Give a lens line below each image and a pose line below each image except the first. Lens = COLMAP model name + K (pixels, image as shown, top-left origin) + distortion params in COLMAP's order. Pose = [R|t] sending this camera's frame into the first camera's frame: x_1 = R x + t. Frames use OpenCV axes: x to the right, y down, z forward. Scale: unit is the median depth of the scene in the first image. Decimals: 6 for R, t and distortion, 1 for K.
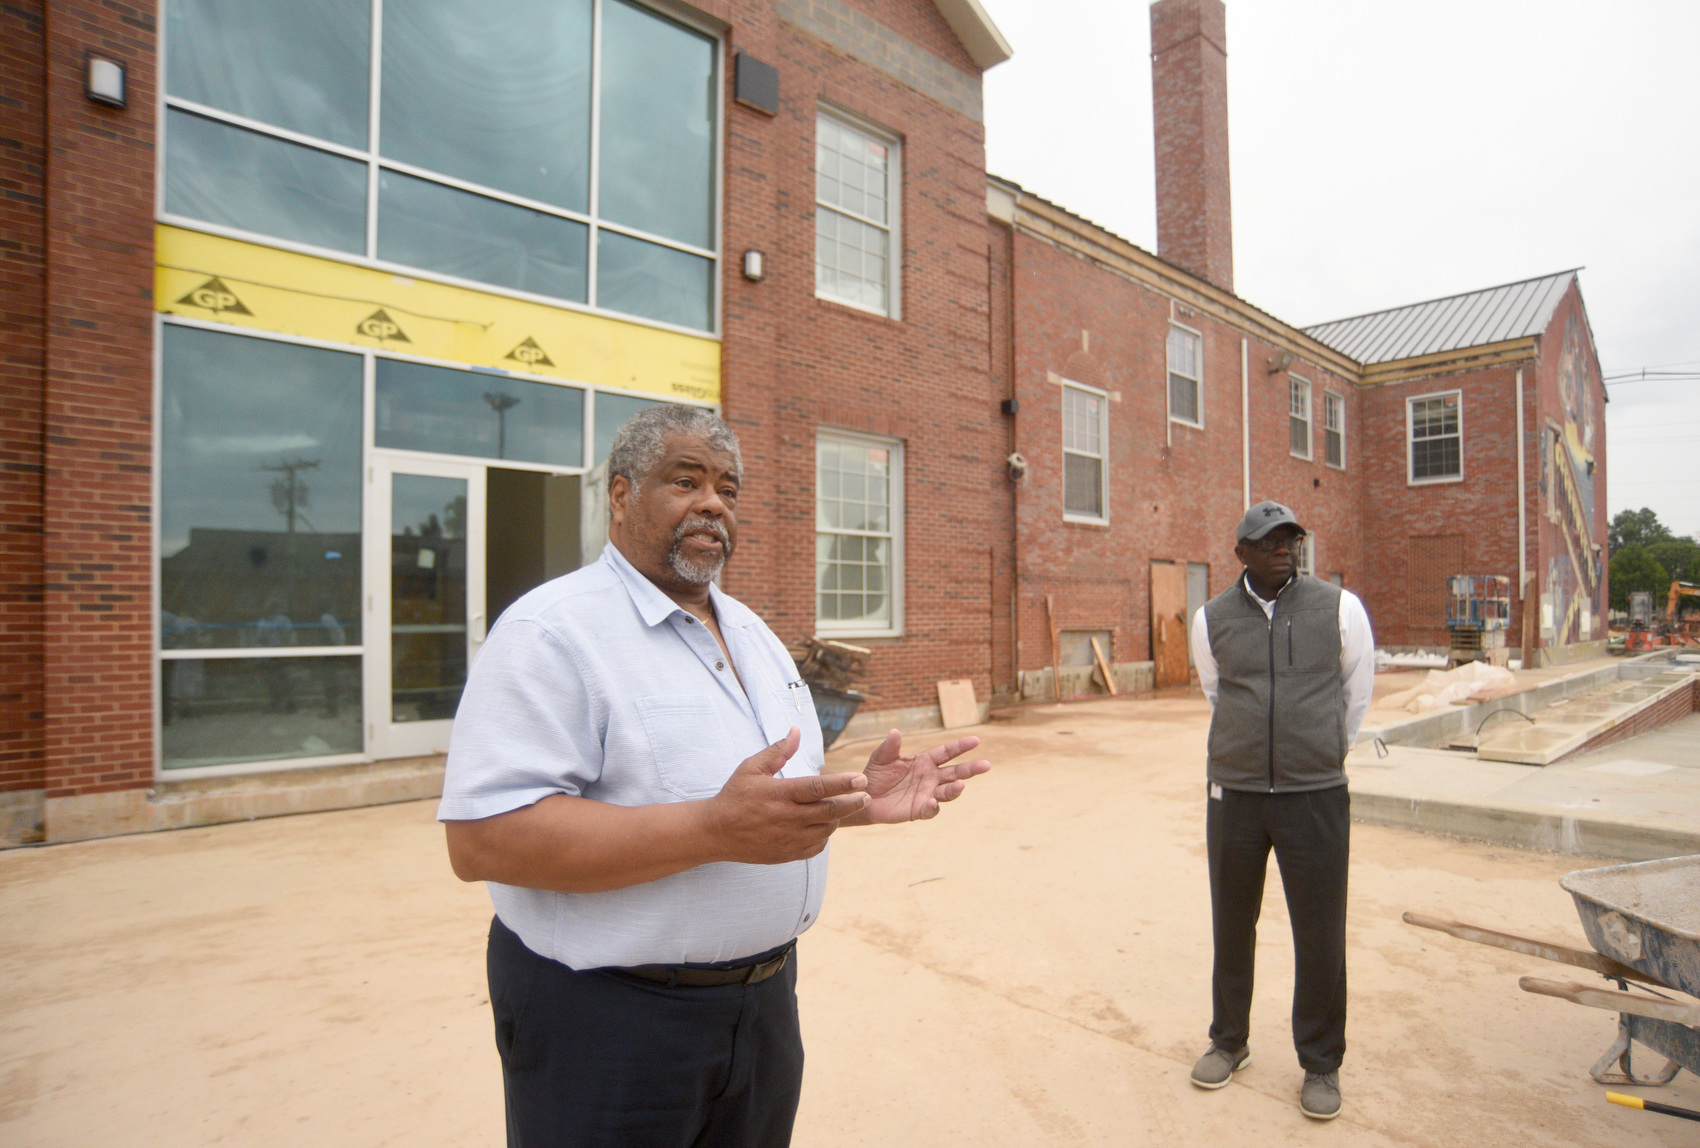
lens RADIAL K [[951.3, 0, 907.1], [0, 951.3, 611.2], [0, 0, 1]] dist [-0.111546, 0.063244]
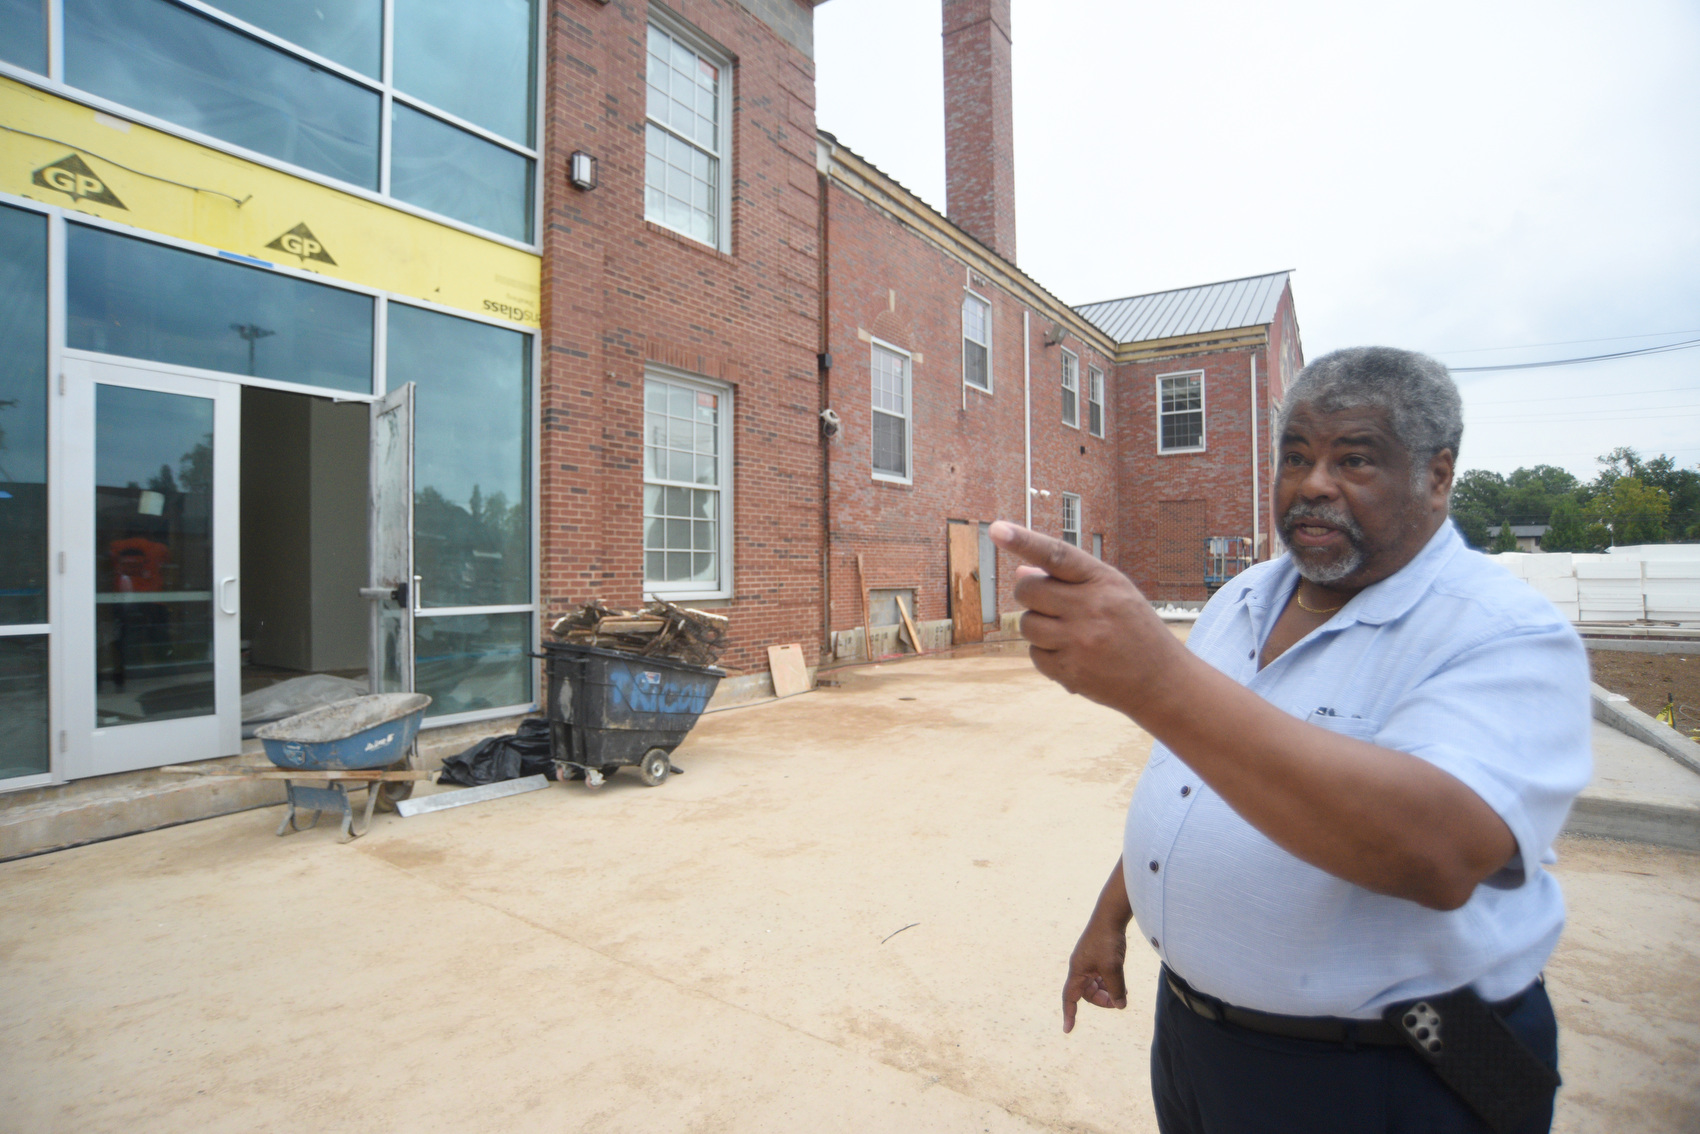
lens RADIAL K [[880.8, 0, 850.0], [0, 880.8, 567.0], [0, 0, 1]] dist [-0.104100, 0.051007]
pose [[0.977666, -0.000701, 0.210164, -0.054073], [0.001105, 0.999998, -0.001806, -0.001775], [-0.210163, 0.001998, 0.977664, 0.108006]]
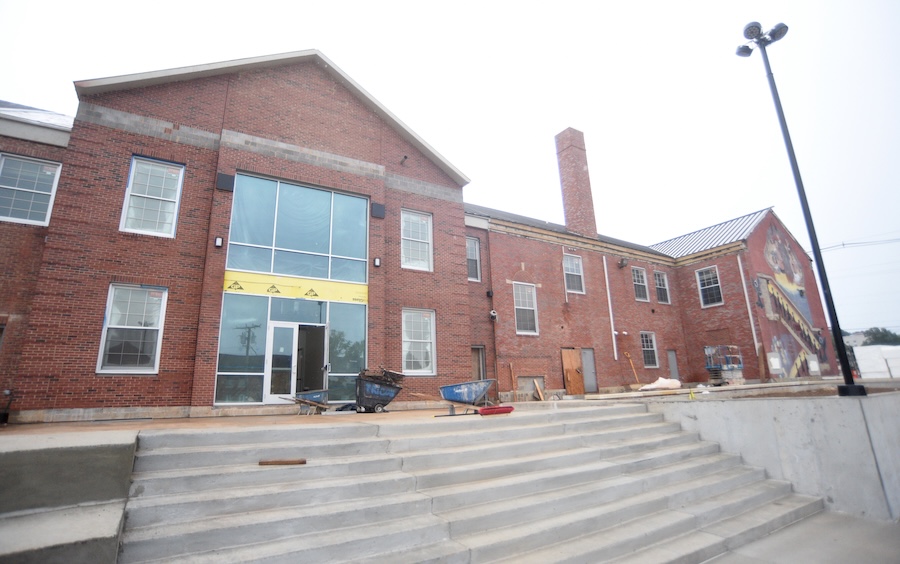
lens RADIAL K [[479.5, 0, 447.8], [0, 479.5, 256.2], [0, 0, 1]] dist [-0.102806, 0.051020]
pose [[0.980175, -0.082405, -0.180187, 0.246511], [0.029787, 0.960359, -0.277169, 0.061960], [0.195884, 0.266307, 0.943774, -0.368553]]
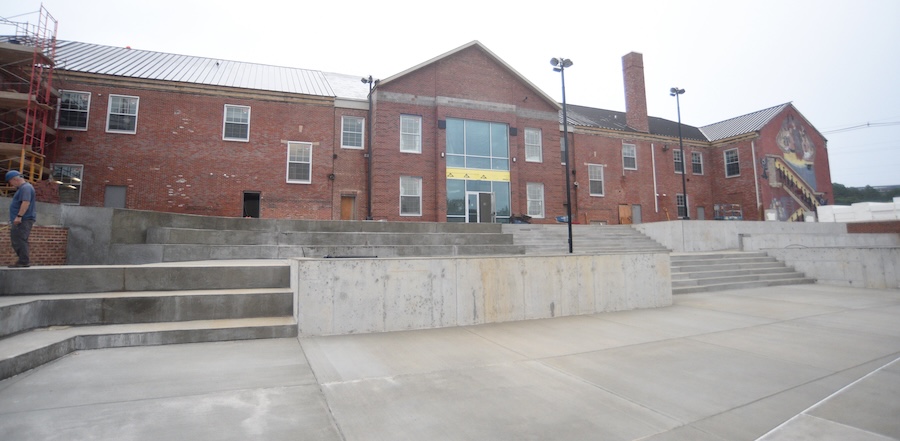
lens RADIAL K [[500.3, 0, 452.3], [0, 500.3, 187.2], [0, 0, 1]] dist [-0.063810, 0.000831]
pose [[0.939914, -0.054126, -0.337095, 0.363173], [0.012088, 0.992010, -0.125577, 0.155901], [0.341199, 0.113956, 0.933058, -1.458068]]
